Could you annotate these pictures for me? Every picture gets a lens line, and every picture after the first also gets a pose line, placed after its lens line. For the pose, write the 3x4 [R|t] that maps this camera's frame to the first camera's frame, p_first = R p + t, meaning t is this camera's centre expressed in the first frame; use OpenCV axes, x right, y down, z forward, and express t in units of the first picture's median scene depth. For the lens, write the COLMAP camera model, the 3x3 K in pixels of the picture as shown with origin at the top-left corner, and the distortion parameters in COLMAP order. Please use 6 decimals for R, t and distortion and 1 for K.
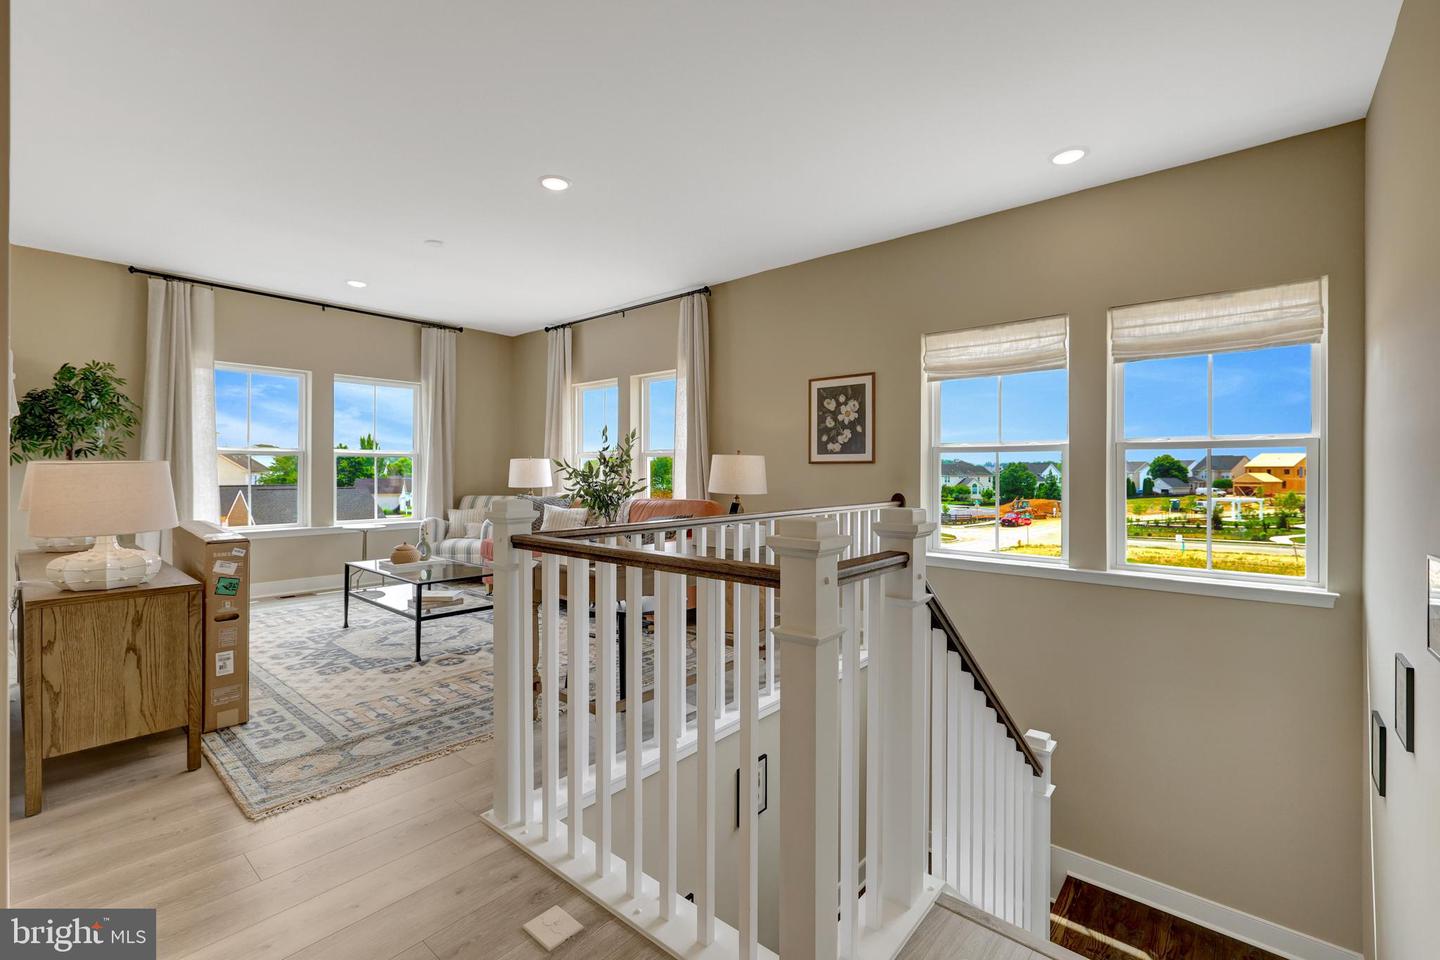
lens RADIAL K [[610.2, 0, 718.6], [0, 610.2, 472.0], [0, 0, 1]] dist [-0.000996, 0.001091]
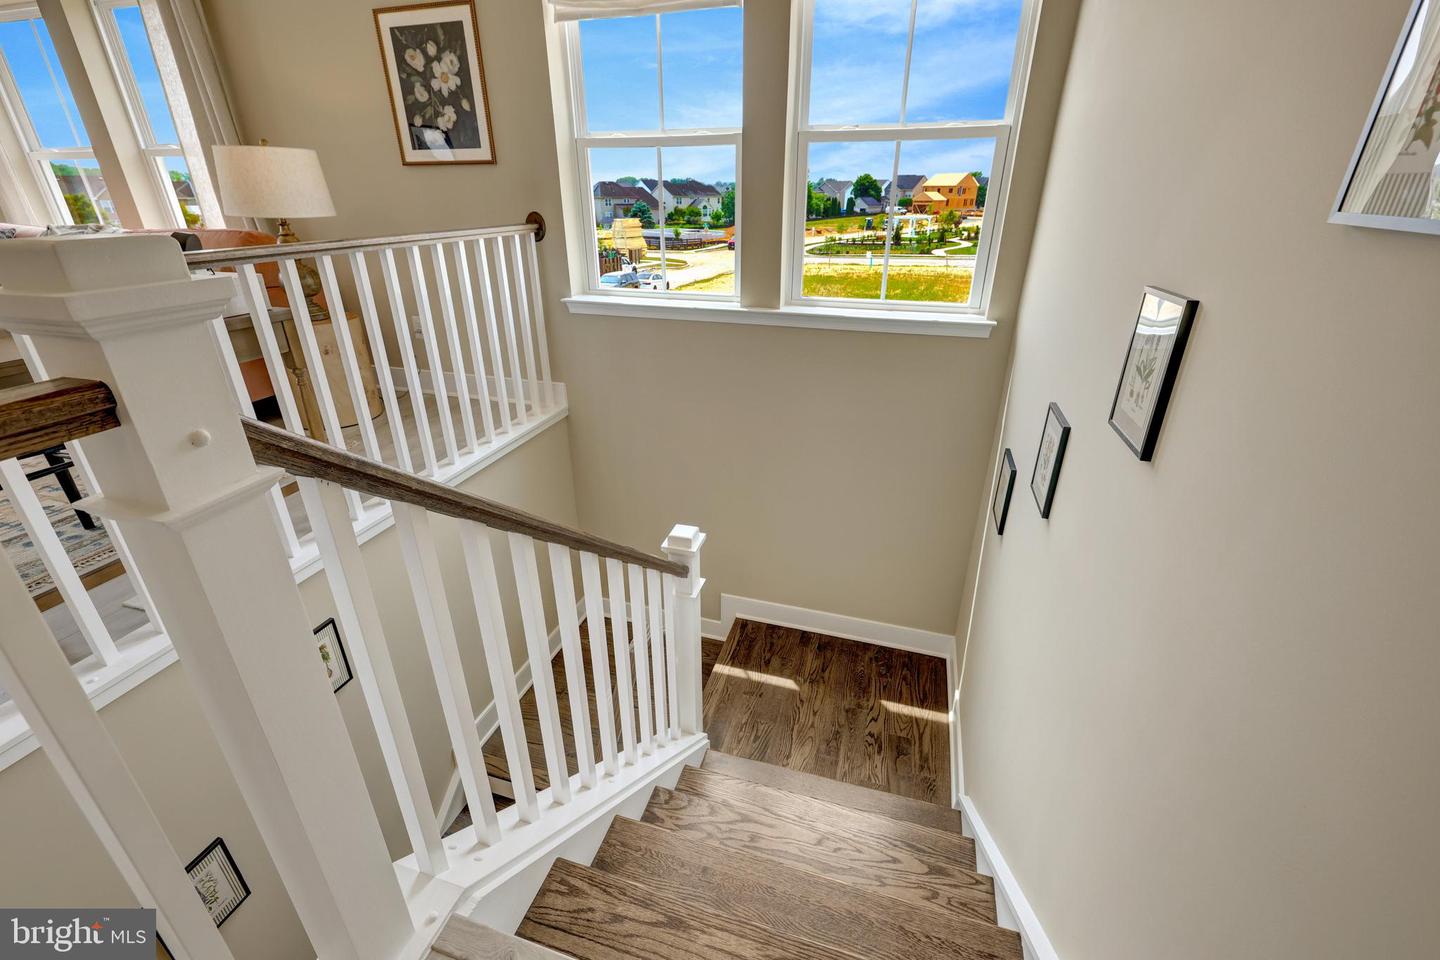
lens RADIAL K [[610.2, 0, 715.7], [0, 610.2, 462.7], [0, 0, 1]] dist [-0.000996, 0.001091]
pose [[0.916271, -0.165992, 0.364546, 0.163000], [0.004523, 0.914323, 0.404959, 0.014052], [-0.400533, -0.369404, 0.838519, 0.197795]]
